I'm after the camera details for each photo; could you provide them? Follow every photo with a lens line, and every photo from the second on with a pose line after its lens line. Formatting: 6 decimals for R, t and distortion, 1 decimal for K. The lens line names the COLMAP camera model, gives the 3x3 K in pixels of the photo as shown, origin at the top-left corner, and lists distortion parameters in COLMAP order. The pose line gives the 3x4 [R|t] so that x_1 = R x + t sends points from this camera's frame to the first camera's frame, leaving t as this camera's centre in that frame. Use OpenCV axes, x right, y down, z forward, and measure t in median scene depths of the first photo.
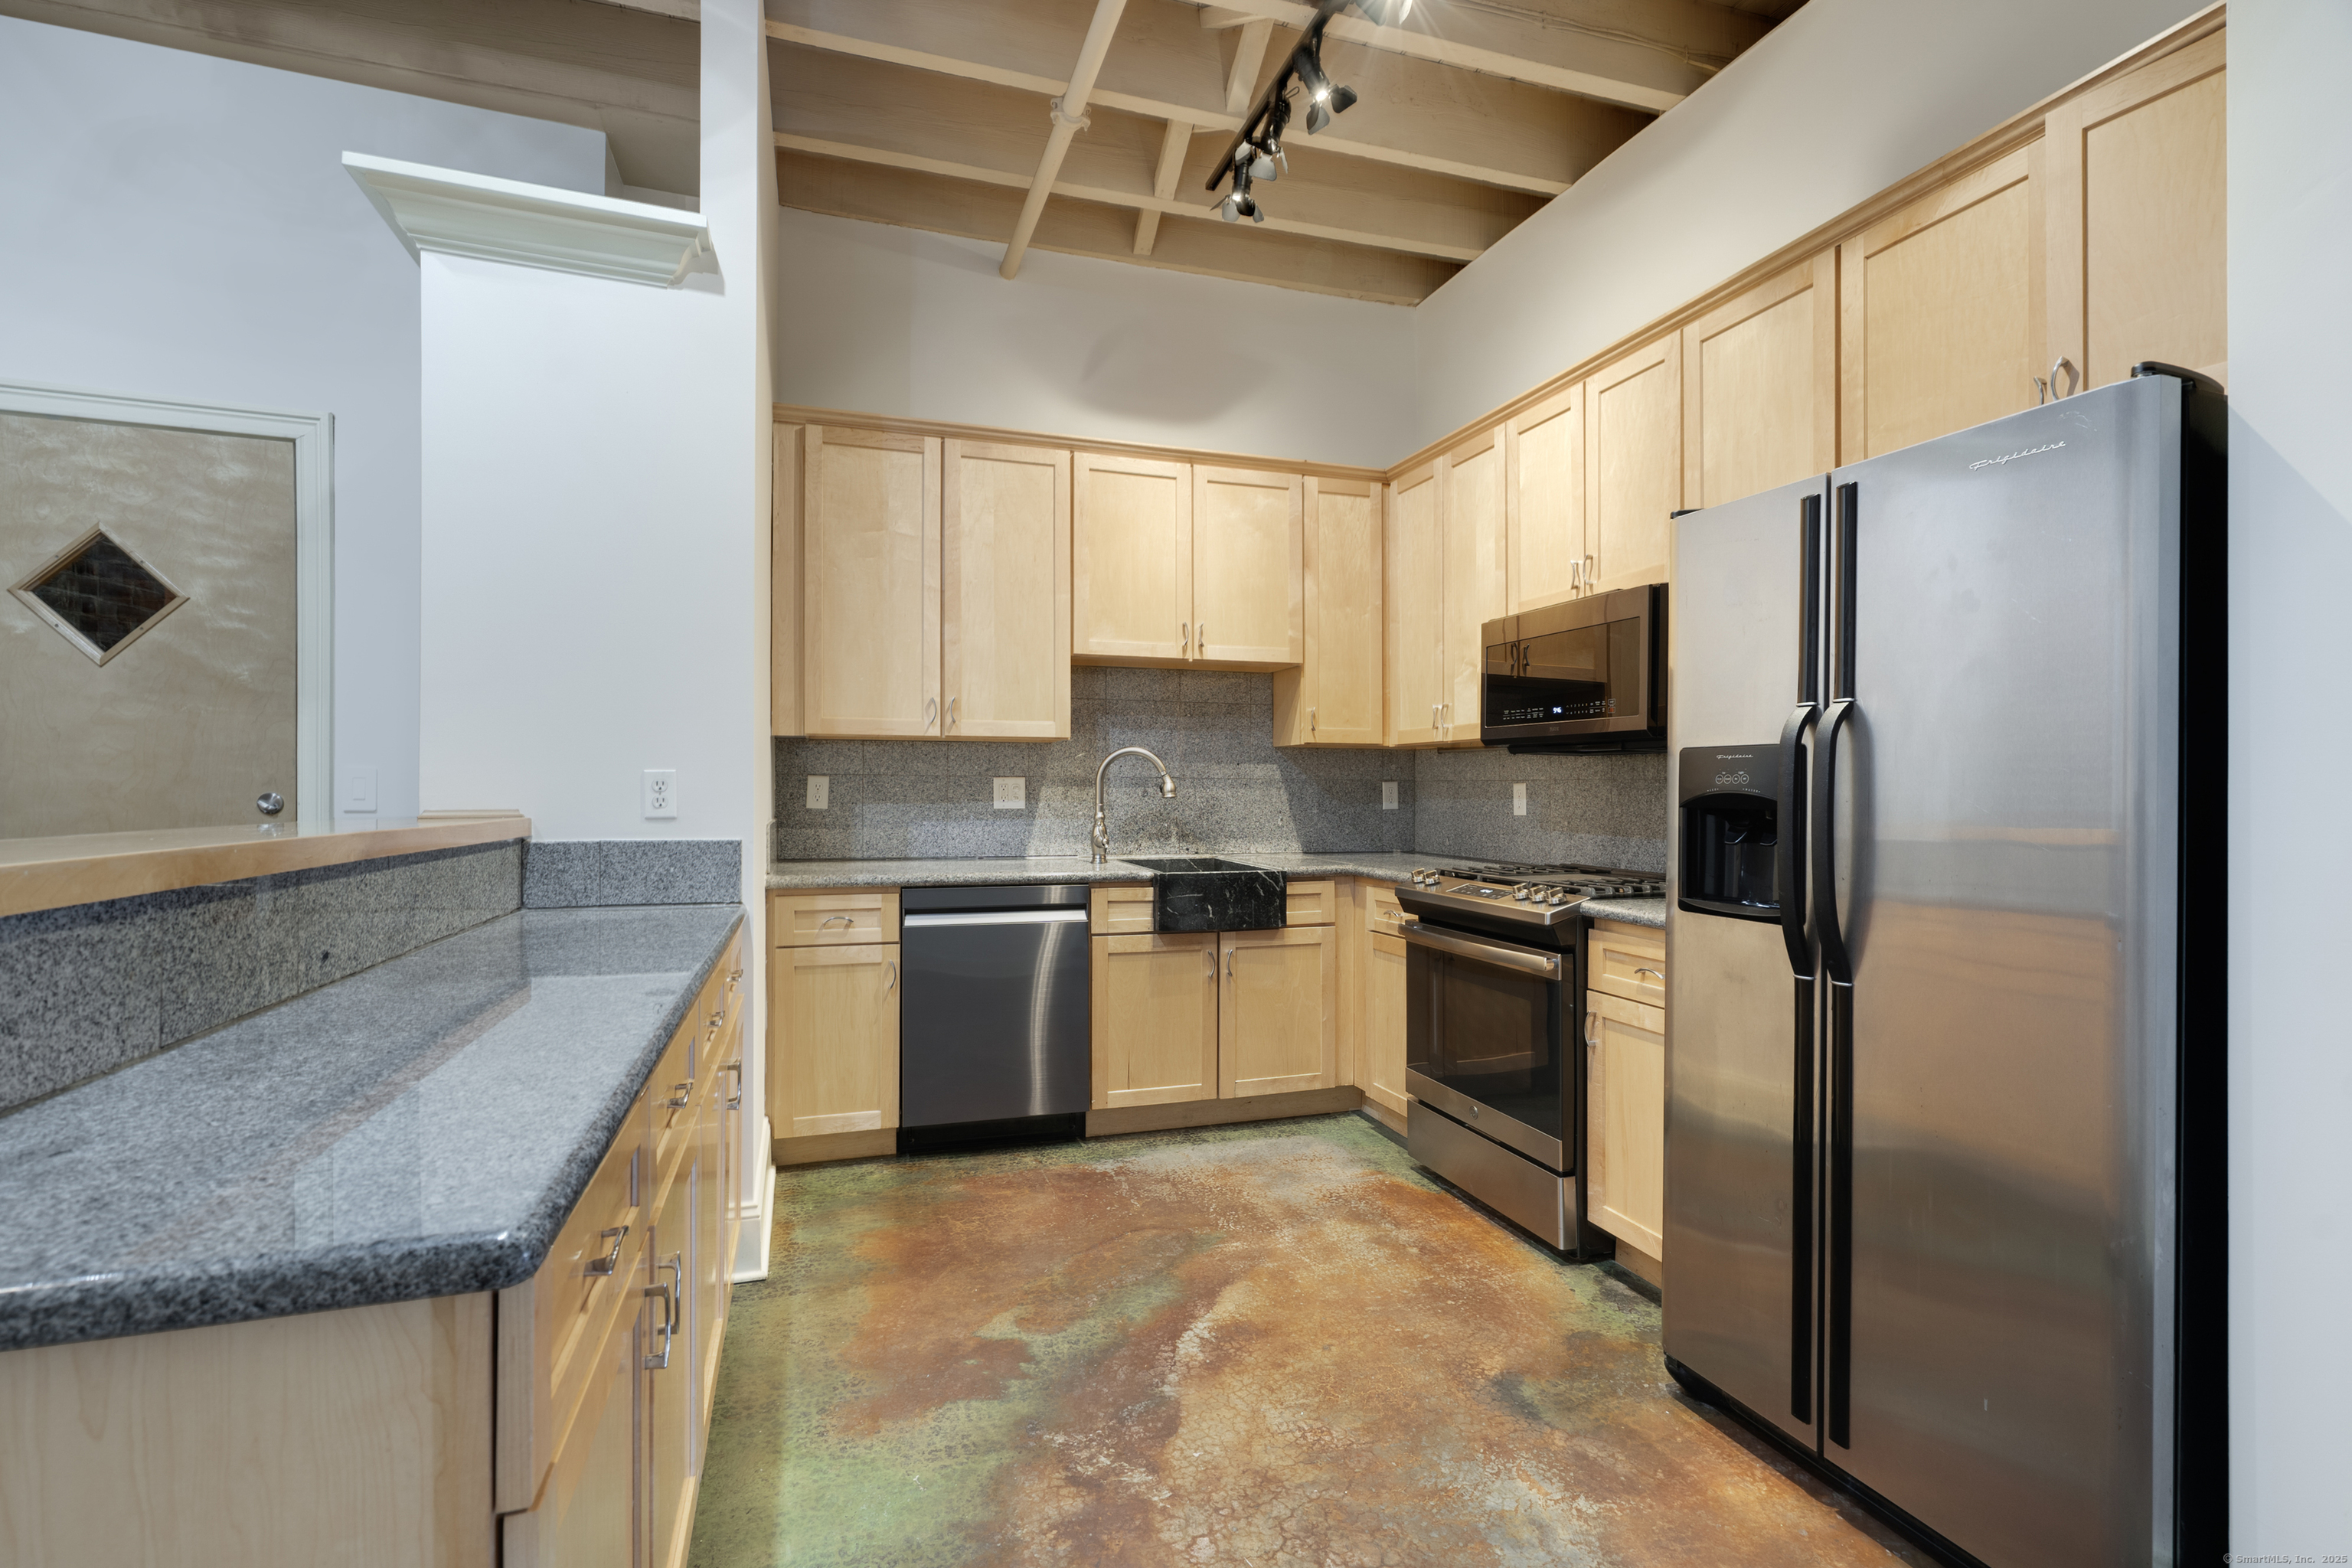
lens RADIAL K [[1082.8, 0, 1178.7], [0, 1082.8, 781.0], [0, 0, 1]] dist [-0.006797, 0.002590]
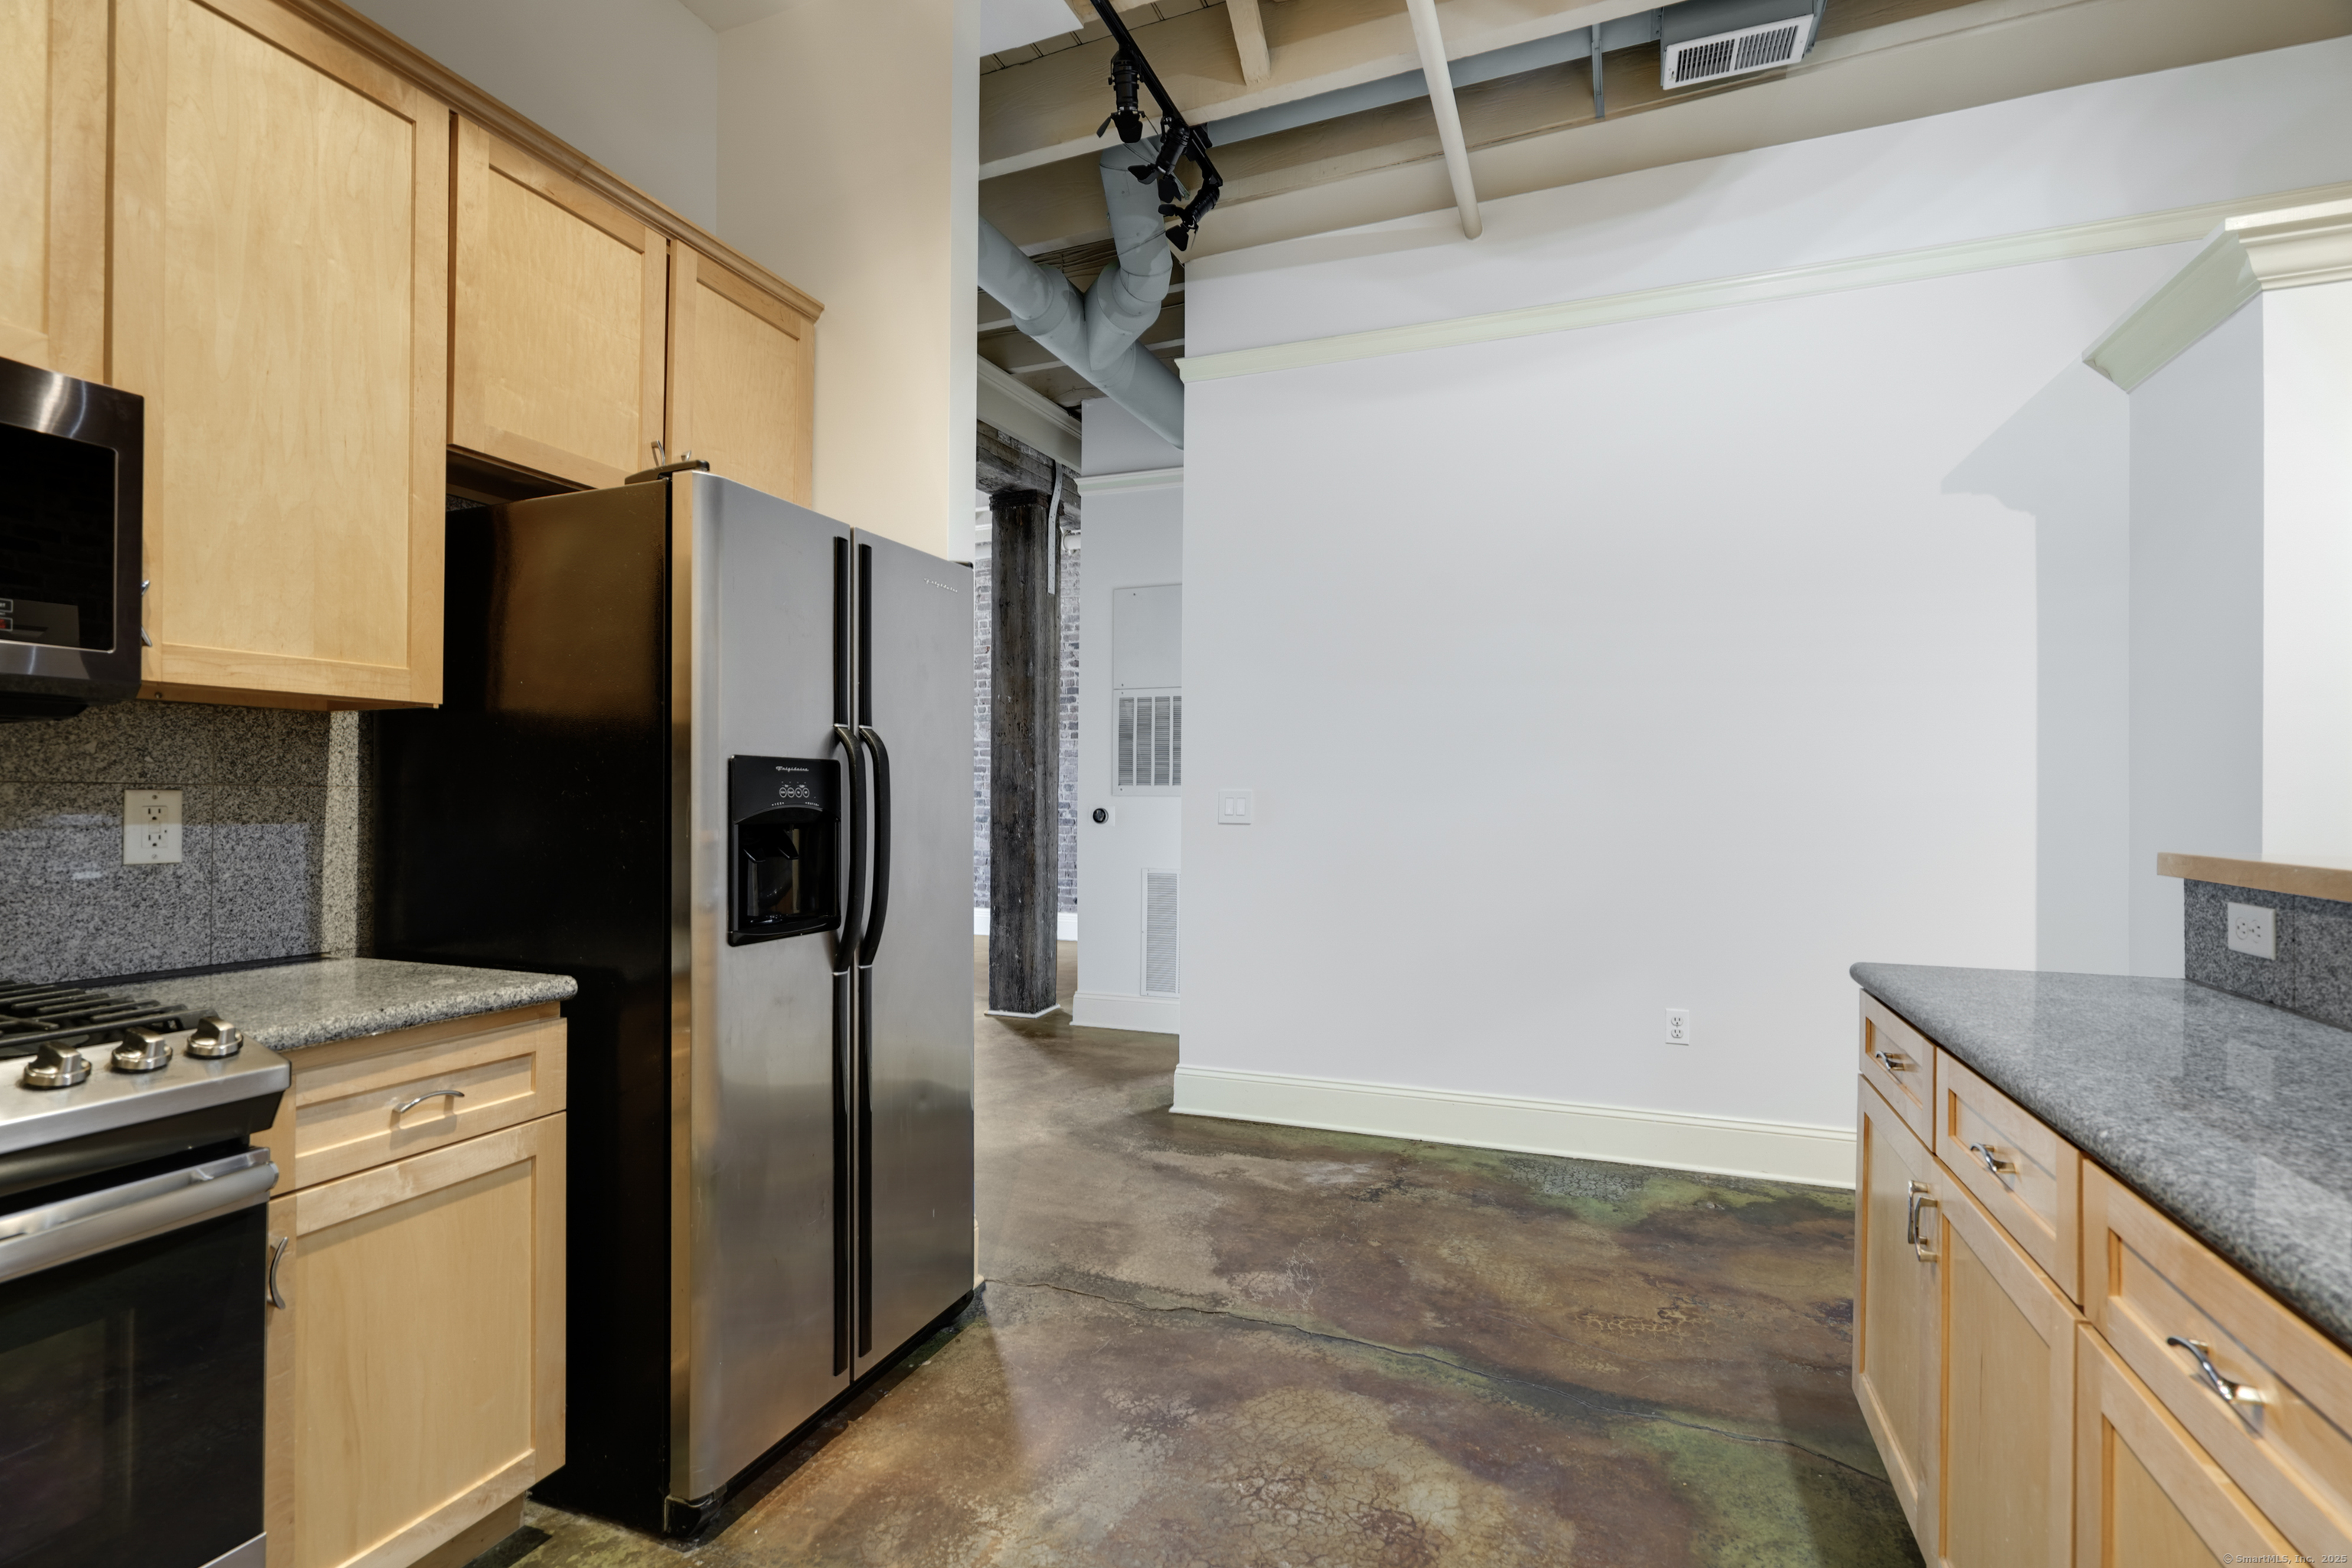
lens RADIAL K [[1082.8, 0, 1170.2], [0, 1082.8, 799.3], [0, 0, 1]] dist [-0.006797, 0.002590]
pose [[-0.763923, -0.009041, 0.645244, -0.389847], [-0.010671, 0.999942, 0.001377, -0.000673], [-0.645219, -0.005834, -0.763976, 1.628578]]
